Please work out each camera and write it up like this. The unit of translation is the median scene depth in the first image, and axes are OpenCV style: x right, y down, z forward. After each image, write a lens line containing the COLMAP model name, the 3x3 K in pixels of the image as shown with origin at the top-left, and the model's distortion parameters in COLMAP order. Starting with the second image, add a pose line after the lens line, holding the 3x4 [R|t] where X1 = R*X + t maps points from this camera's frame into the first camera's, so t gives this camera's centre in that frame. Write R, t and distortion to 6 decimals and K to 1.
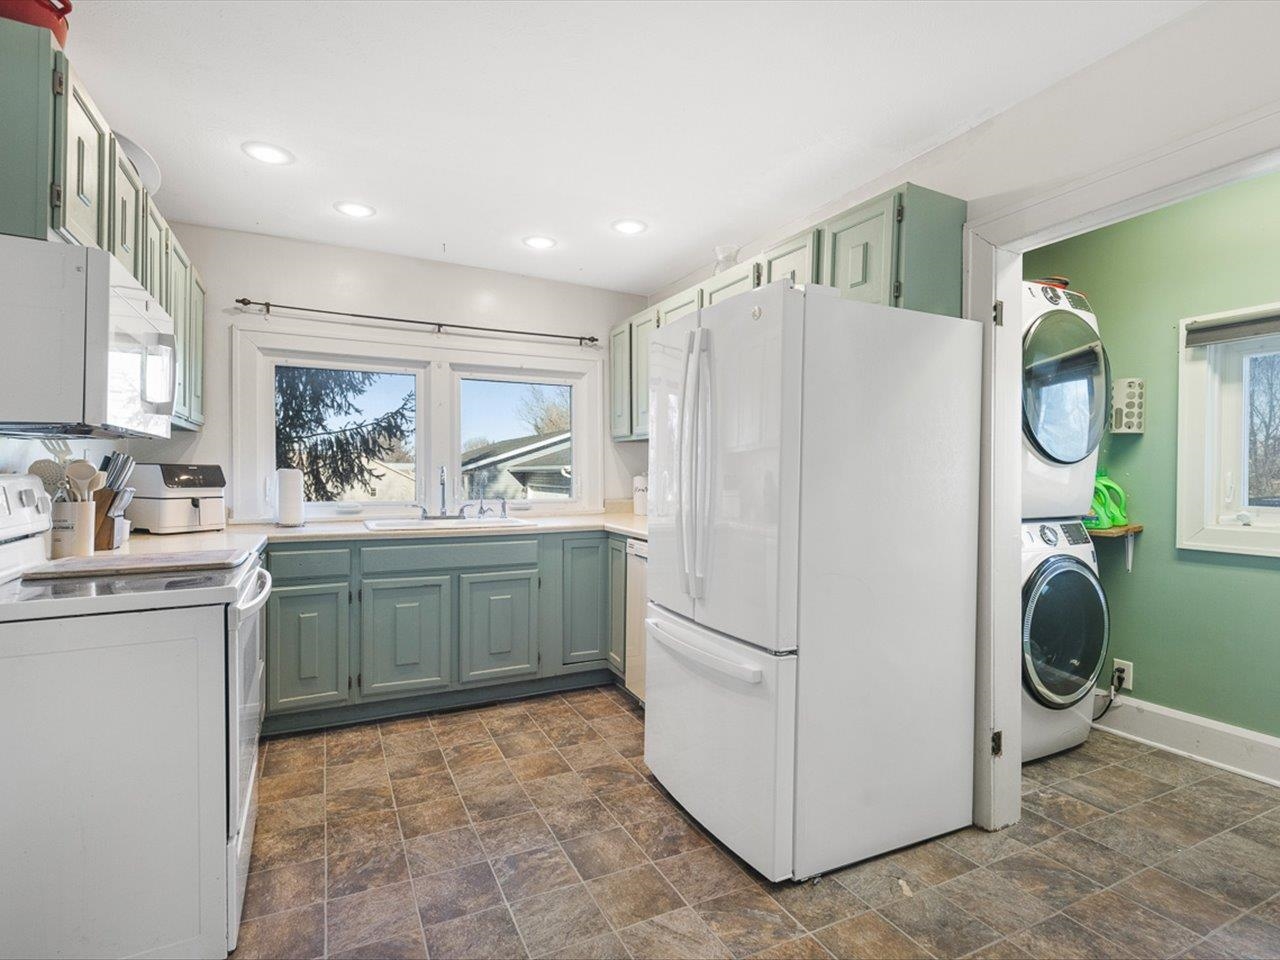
lens RADIAL K [[649.3, 0, 632.8], [0, 649.3, 479.3], [0, 0, 1]] dist [0.005876, 0.000163]
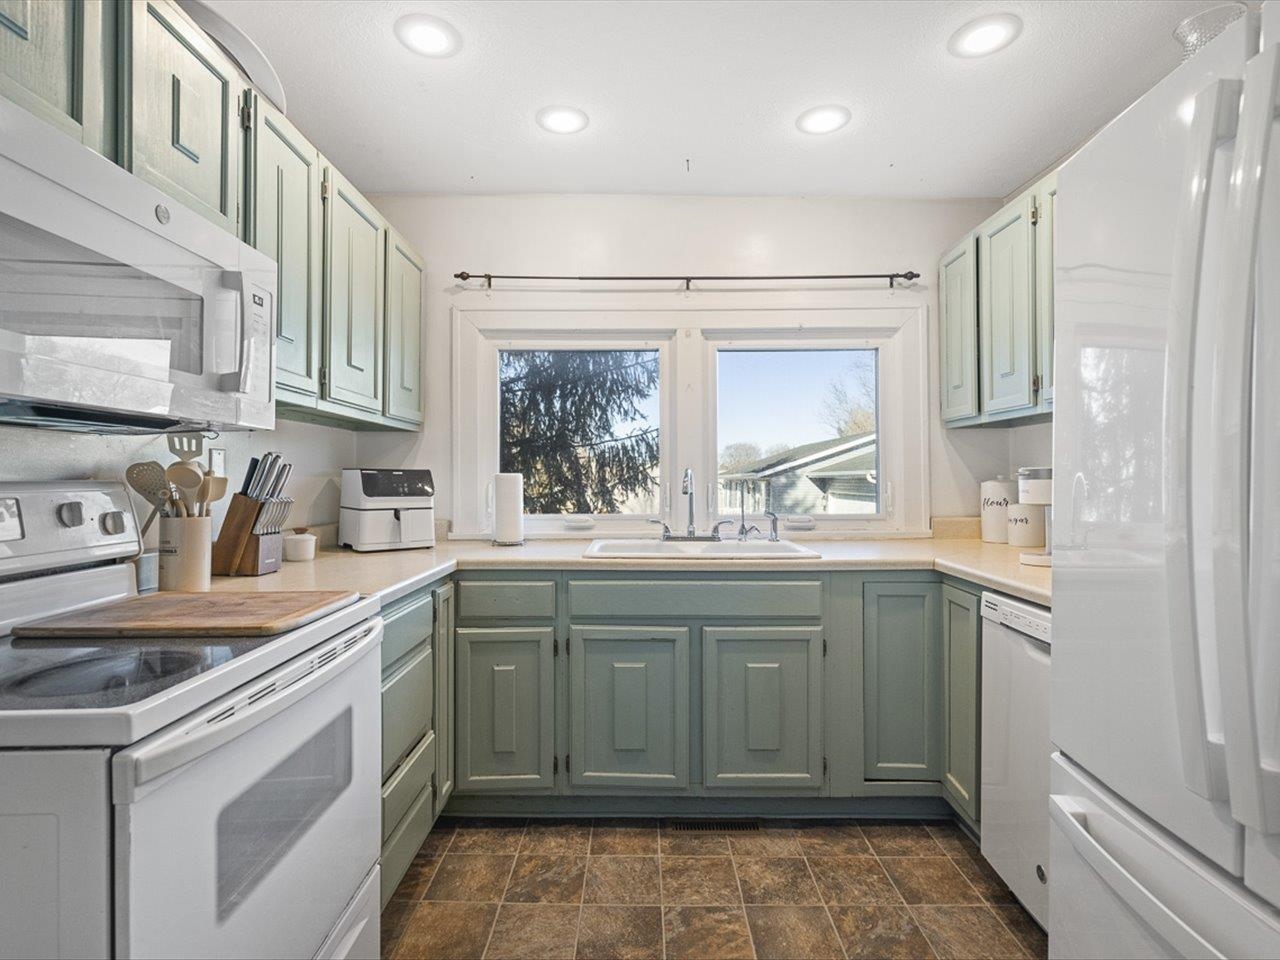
lens RADIAL K [[649.3, 0, 632.8], [0, 649.3, 479.3], [0, 0, 1]] dist [0.005876, 0.000163]
pose [[0.897356, -0.006143, -0.441265, -0.029940], [0.001646, 0.999943, -0.010573, -0.000328], [0.441304, 0.008761, 0.897315, 0.342846]]
